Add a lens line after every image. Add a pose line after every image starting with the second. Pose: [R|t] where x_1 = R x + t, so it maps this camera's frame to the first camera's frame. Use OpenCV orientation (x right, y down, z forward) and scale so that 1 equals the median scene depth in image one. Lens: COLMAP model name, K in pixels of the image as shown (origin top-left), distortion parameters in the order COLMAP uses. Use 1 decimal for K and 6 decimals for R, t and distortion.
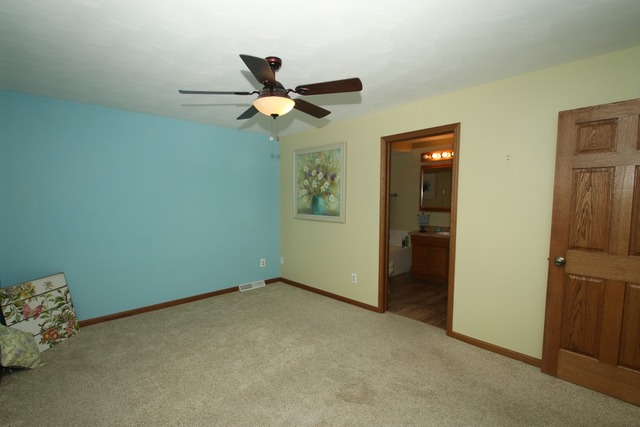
lens RADIAL K [[294.0, 0, 316.1], [0, 294.0, 214.7], [0, 0, 1]] dist [-0.000242, -0.003418]
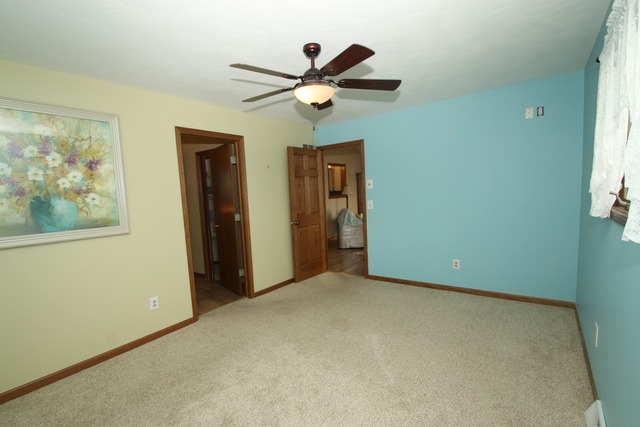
lens RADIAL K [[294.0, 0, 314.7], [0, 294.0, 213.7], [0, 0, 1]] dist [-0.000242, -0.003418]
pose [[-0.161879, -0.067542, 0.984496, -0.617421], [0.103584, 0.990980, 0.085019, -0.029717], [-0.981359, 0.115741, -0.153422, 0.641902]]
